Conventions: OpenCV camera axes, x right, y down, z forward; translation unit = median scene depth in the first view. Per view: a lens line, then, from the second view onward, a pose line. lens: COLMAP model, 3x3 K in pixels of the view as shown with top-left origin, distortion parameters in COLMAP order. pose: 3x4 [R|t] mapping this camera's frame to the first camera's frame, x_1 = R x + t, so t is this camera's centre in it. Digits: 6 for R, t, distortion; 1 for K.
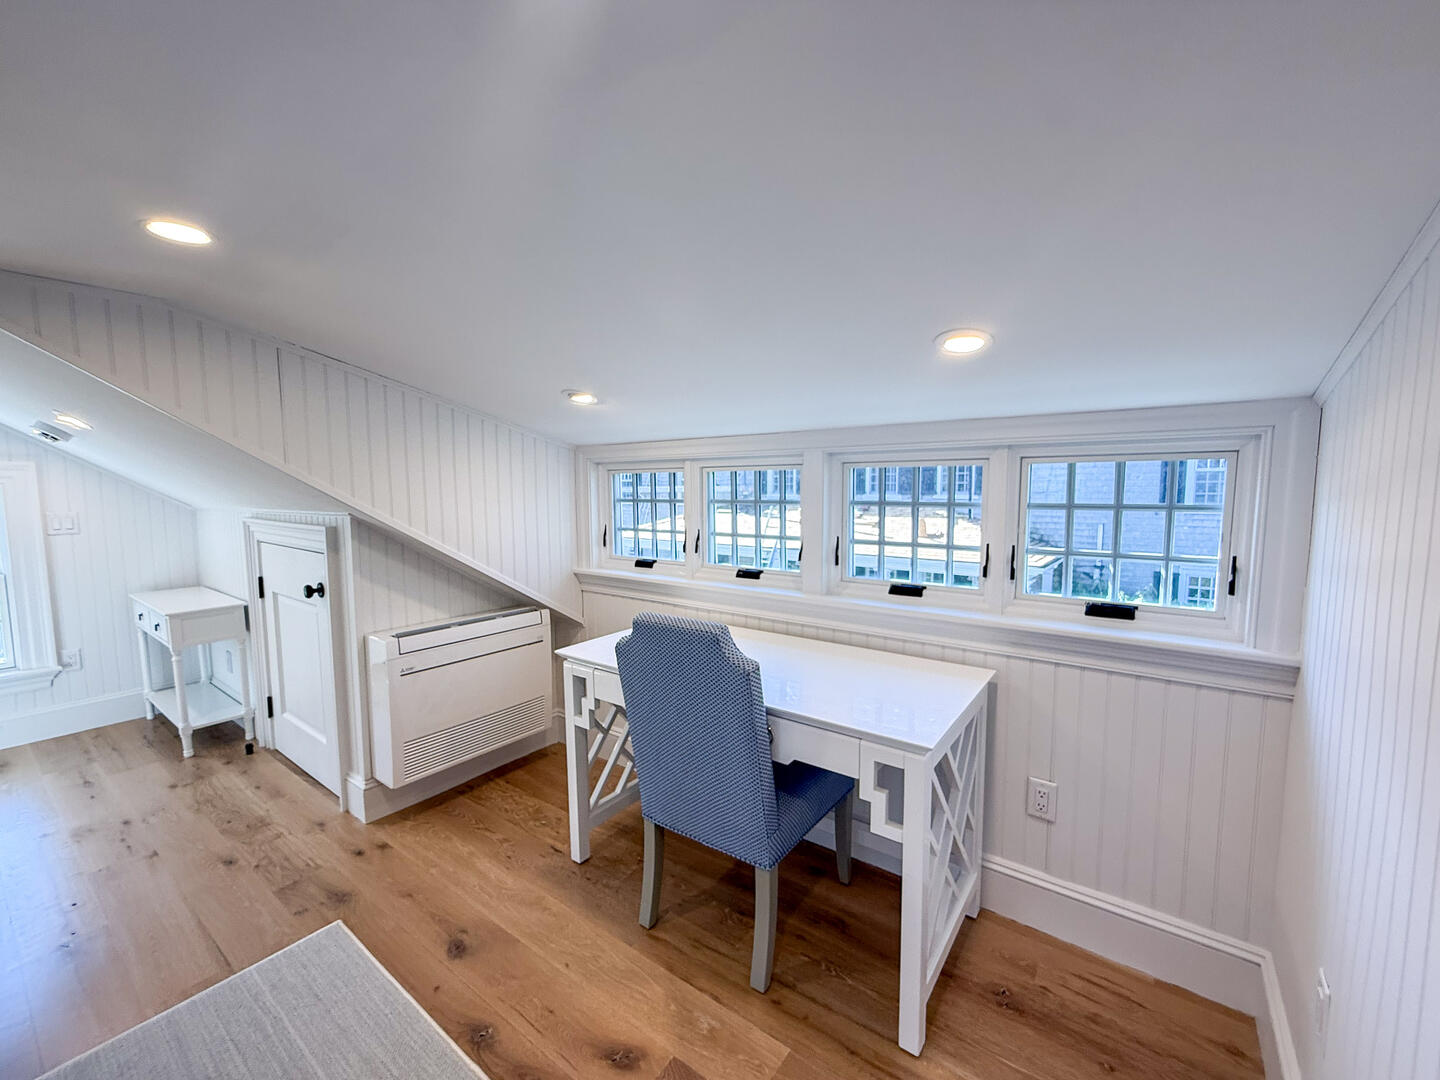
lens RADIAL K [[580.0, 0, 709.7], [0, 580.0, 544.5], [0, 0, 1]] dist [-0.002891, -0.000815]
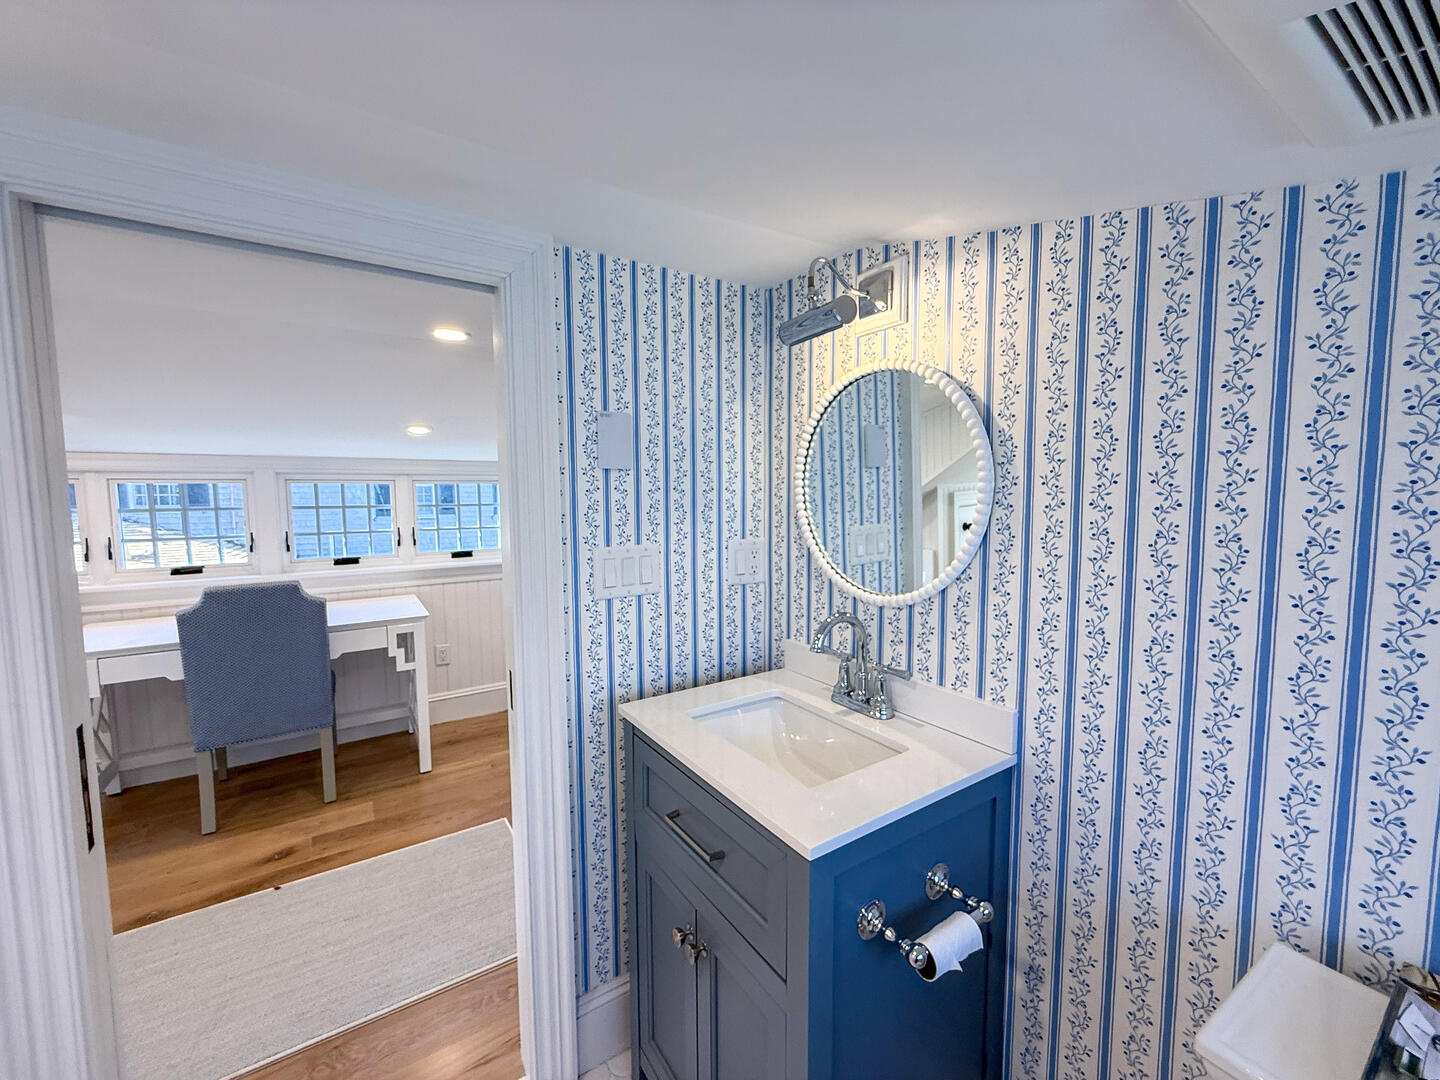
lens RADIAL K [[580.0, 0, 716.5], [0, 580.0, 540.7], [0, 0, 1]] dist [-0.002891, -0.000815]
pose [[0.348255, -0.077150, 0.934220, -1.038372], [0.098722, 0.994084, 0.045292, 0.067848], [-0.932187, 0.076455, 0.353811, -0.664935]]
